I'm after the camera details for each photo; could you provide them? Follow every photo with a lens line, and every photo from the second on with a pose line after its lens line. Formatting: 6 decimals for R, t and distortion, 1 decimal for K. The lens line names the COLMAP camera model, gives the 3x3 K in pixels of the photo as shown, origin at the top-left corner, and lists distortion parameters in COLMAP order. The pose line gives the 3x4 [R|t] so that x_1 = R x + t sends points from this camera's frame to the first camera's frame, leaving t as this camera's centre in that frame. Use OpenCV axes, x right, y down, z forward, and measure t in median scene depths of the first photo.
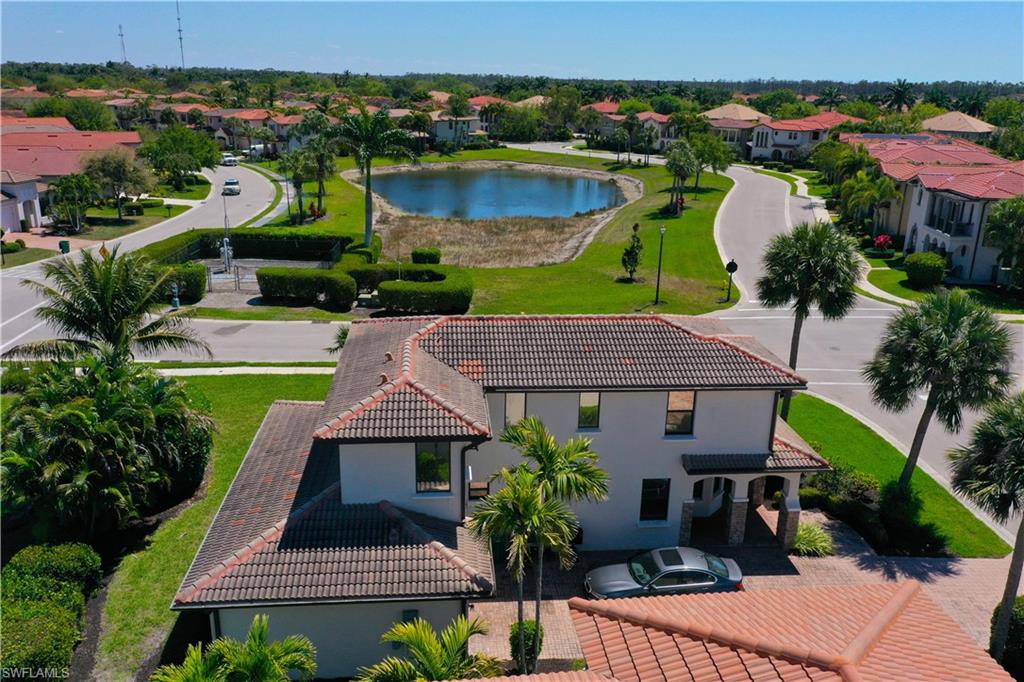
lens RADIAL K [[788.6, 0, 512.0], [0, 788.6, 341.0], [0, 0, 1]] dist [-0.001716, -0.001225]
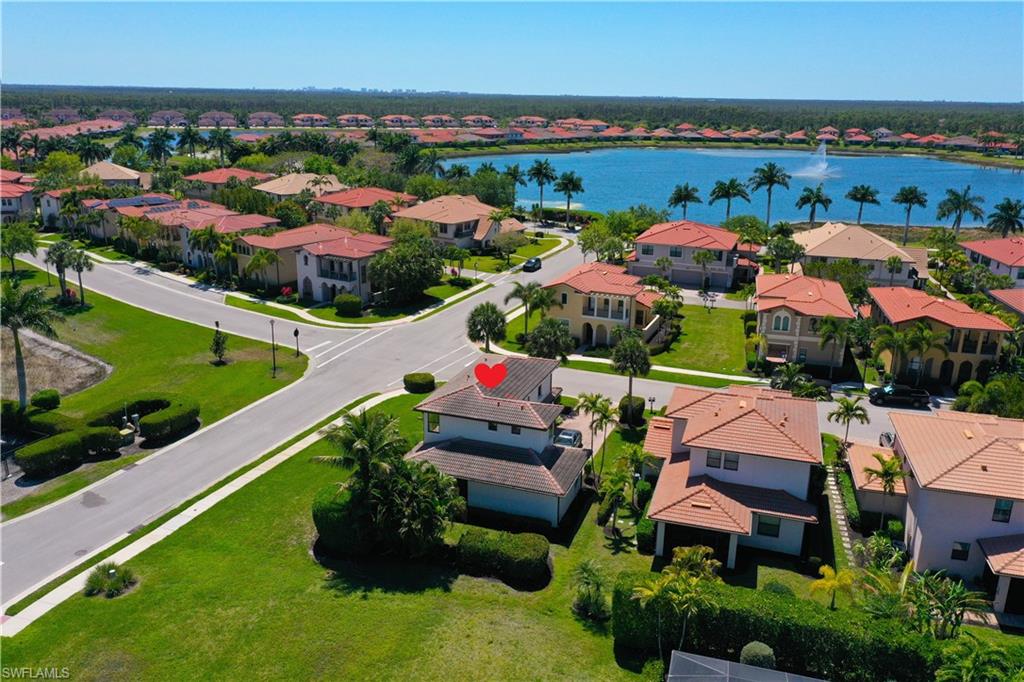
lens RADIAL K [[788.6, 0, 512.0], [0, 788.6, 341.0], [0, 0, 1]] dist [-0.001716, -0.001225]
pose [[0.402017, -0.269346, 0.875120, -0.808128], [0.270864, 0.947962, 0.167335, -0.198766], [-0.874651, 0.169767, 0.454053, -0.052039]]
